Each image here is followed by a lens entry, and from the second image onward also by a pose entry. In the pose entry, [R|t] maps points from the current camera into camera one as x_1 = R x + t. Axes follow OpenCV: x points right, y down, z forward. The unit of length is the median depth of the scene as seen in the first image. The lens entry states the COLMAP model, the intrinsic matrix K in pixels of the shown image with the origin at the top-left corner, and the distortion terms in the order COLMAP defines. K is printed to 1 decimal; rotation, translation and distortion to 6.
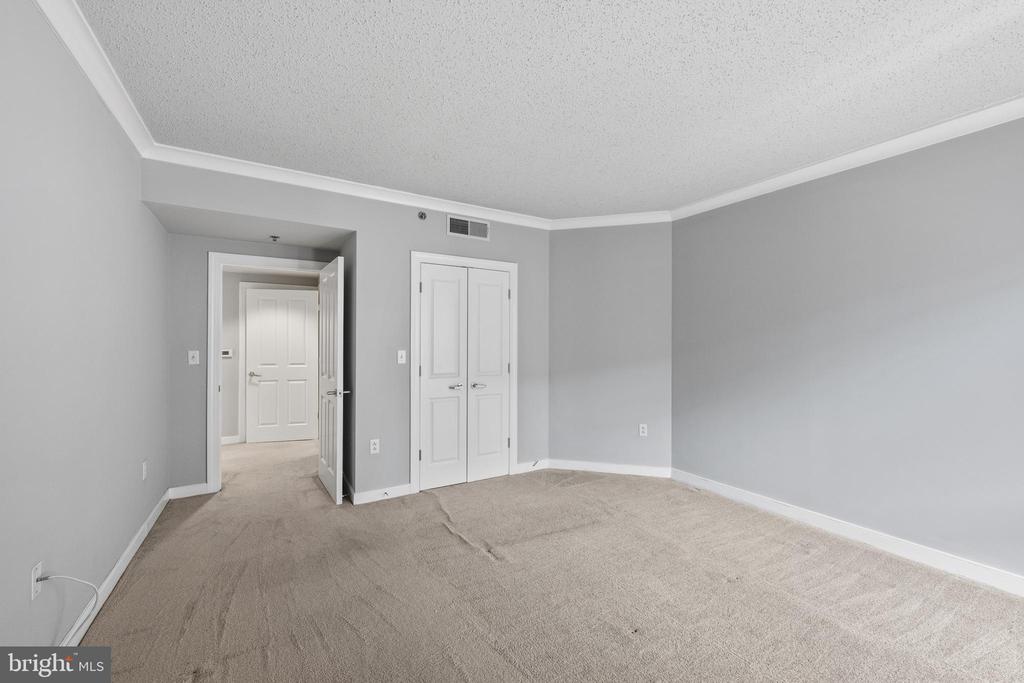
lens RADIAL K [[412.2, 0, 510.6], [0, 412.2, 341.2], [0, 0, 1]] dist [0.000442, 0.000317]
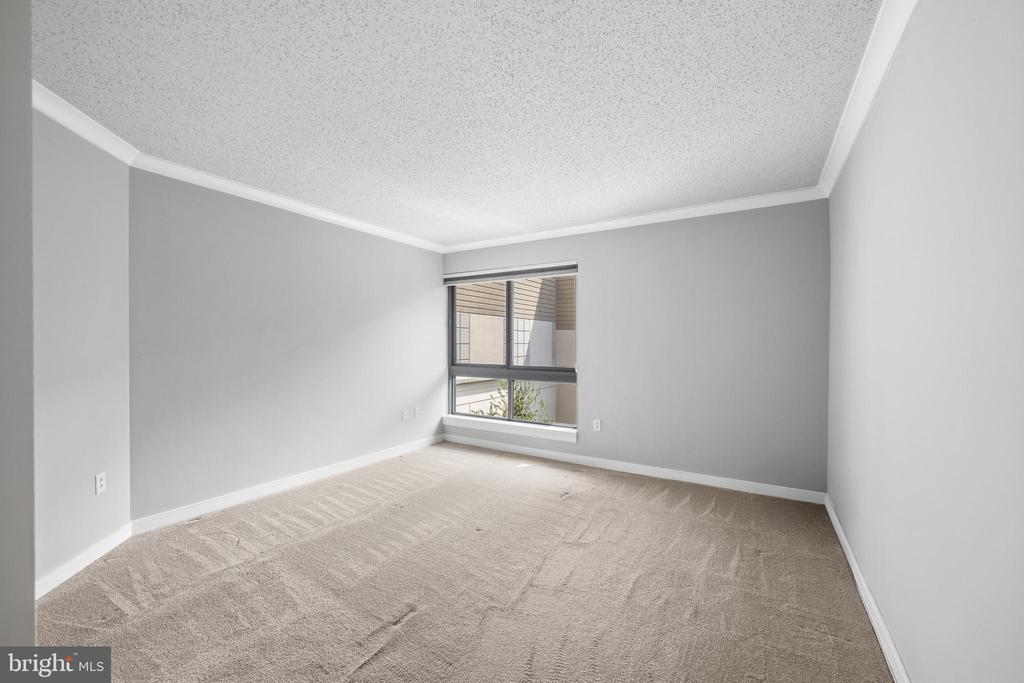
lens RADIAL K [[412.2, 0, 509.3], [0, 412.2, 345.4], [0, 0, 1]] dist [0.000442, 0.000317]
pose [[-0.474613, -0.000756, 0.880194, -0.722118], [-0.002602, 0.999996, -0.000544, 0.012186], [-0.880191, -0.002549, -0.474613, 1.064481]]
